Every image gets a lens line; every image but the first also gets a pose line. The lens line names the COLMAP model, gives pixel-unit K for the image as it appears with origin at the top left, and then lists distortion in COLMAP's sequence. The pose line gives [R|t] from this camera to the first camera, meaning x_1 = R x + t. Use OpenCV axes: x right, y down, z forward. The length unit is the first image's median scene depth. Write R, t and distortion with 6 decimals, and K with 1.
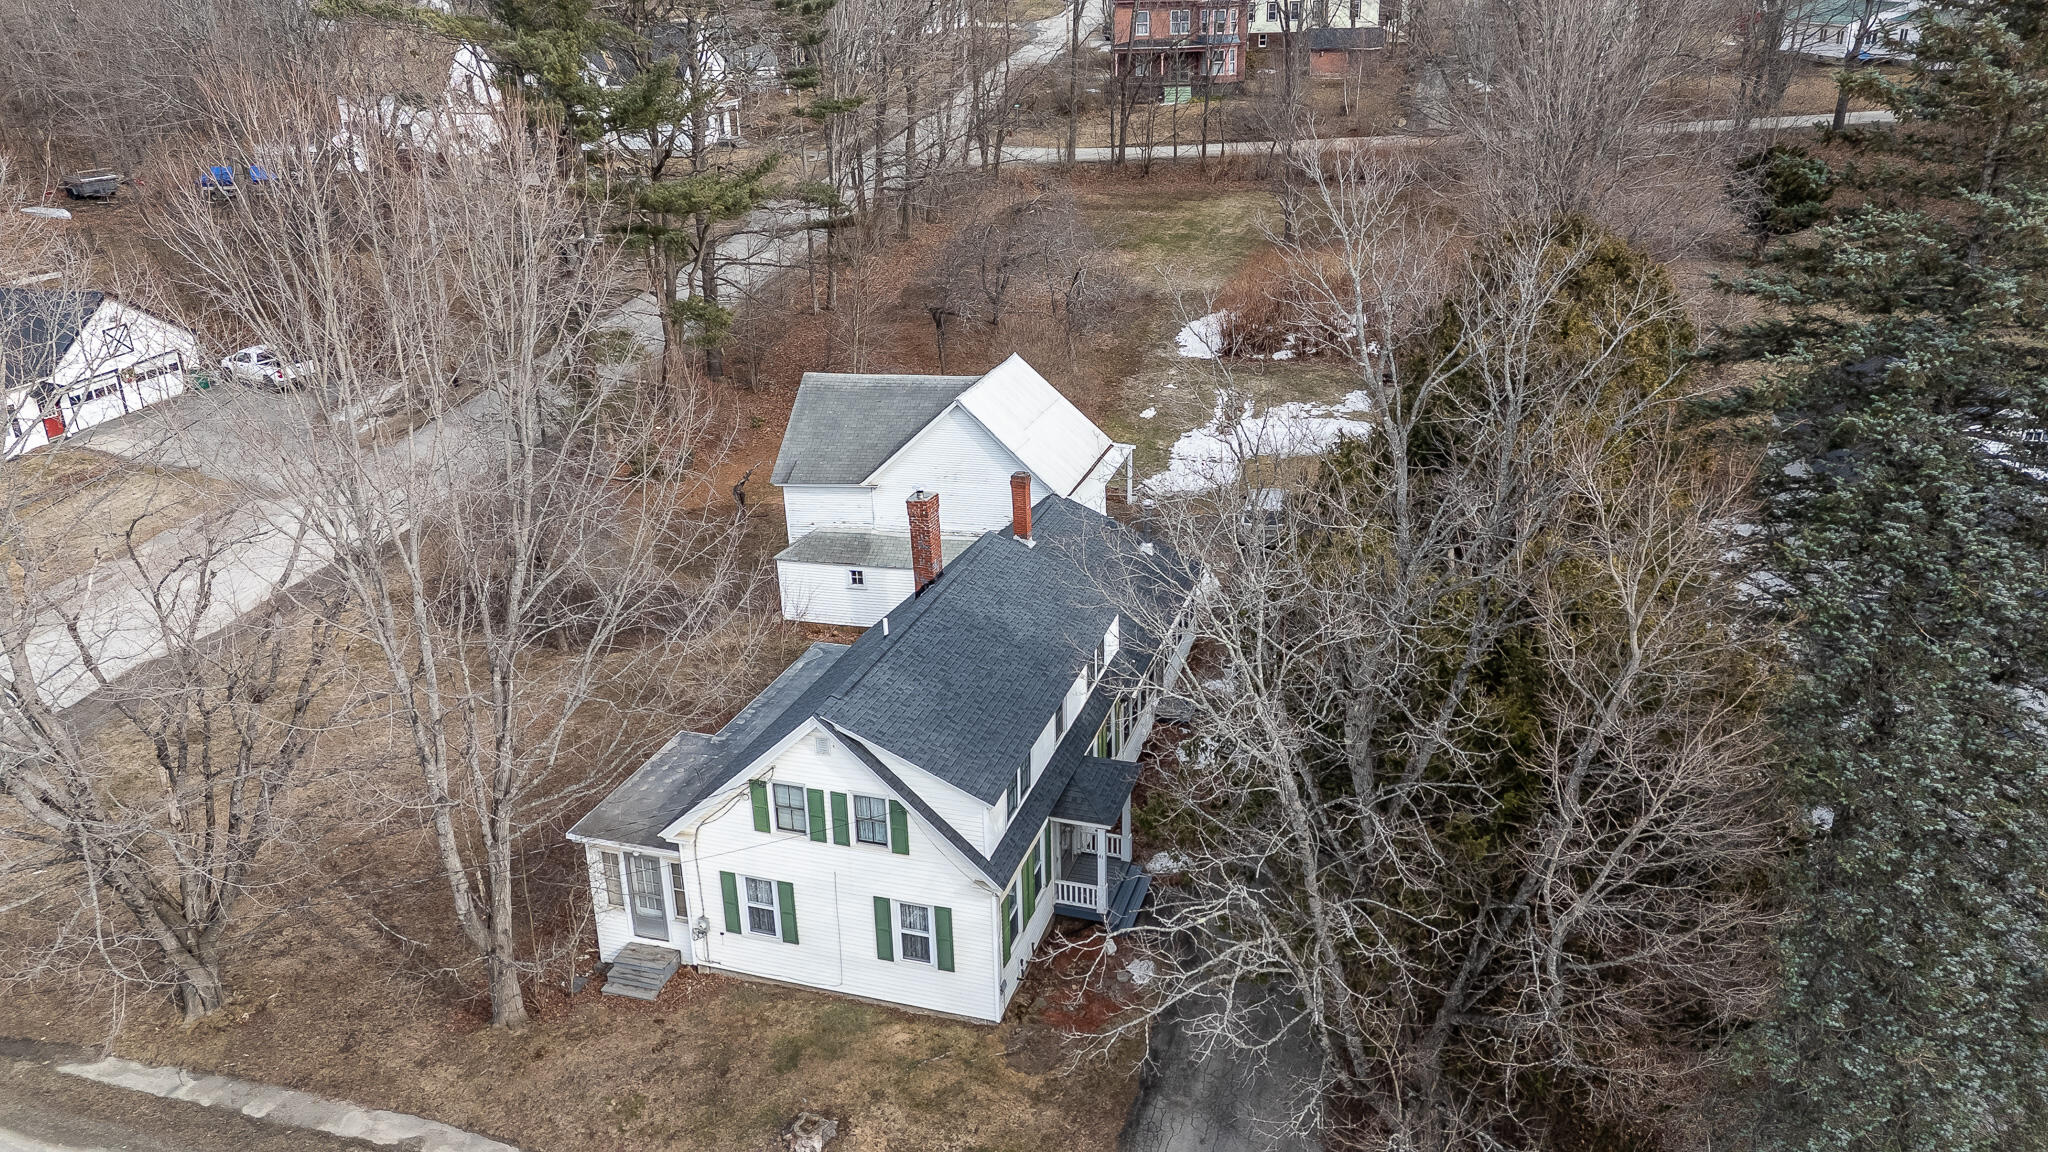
lens RADIAL K [[1493.5, 0, 1025.1], [0, 1493.5, 568.0], [0, 0, 1]] dist [0.089296, -0.084638]
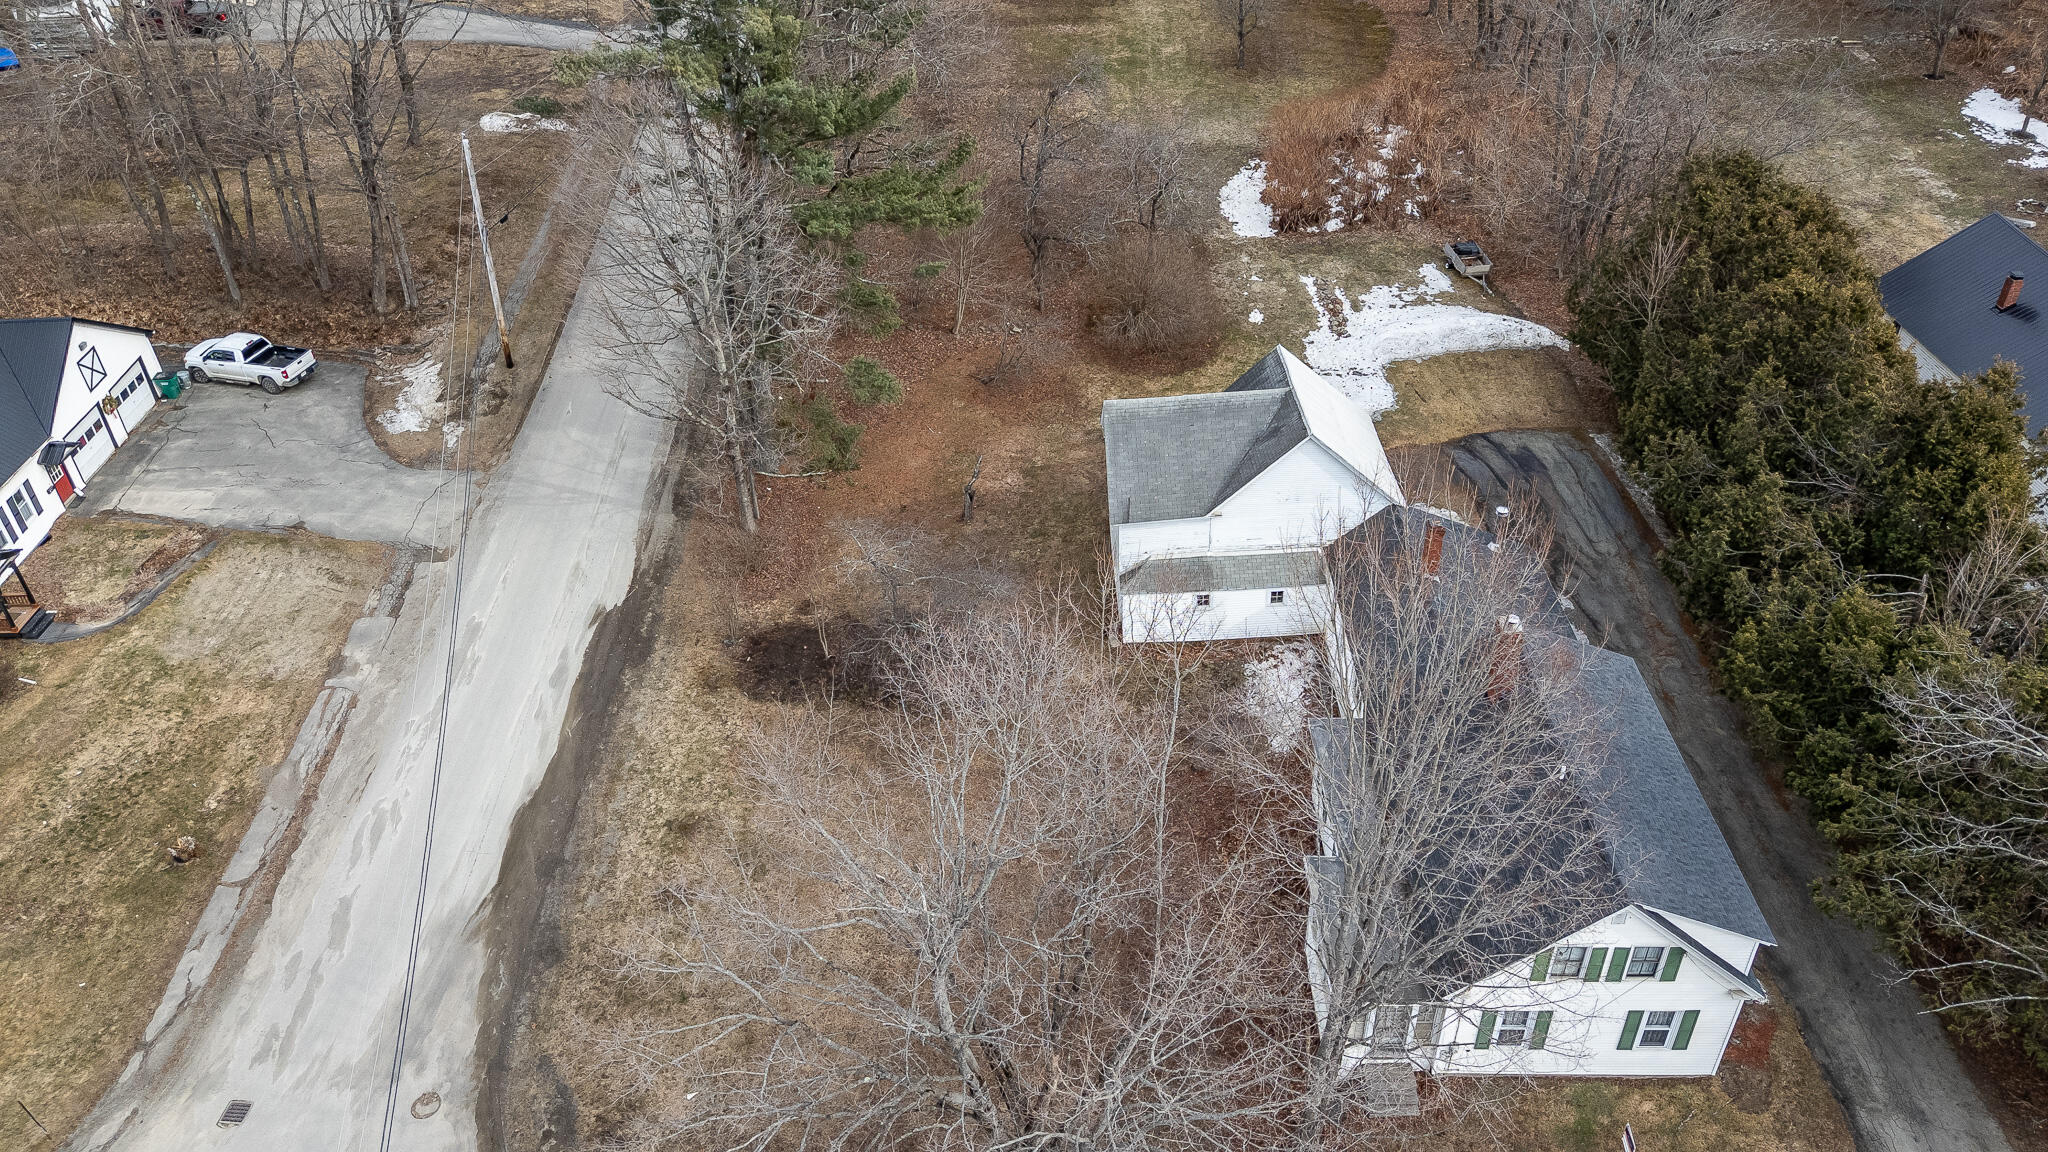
lens RADIAL K [[1493.5, 0, 1025.4], [0, 1493.5, 585.9], [0, 0, 1]] dist [0.089296, -0.084638]
pose [[0.953875, -0.177556, 0.242067, -0.750230], [0.113134, 0.959502, 0.257985, -0.446952], [-0.278071, -0.218699, 0.935333, 0.072654]]
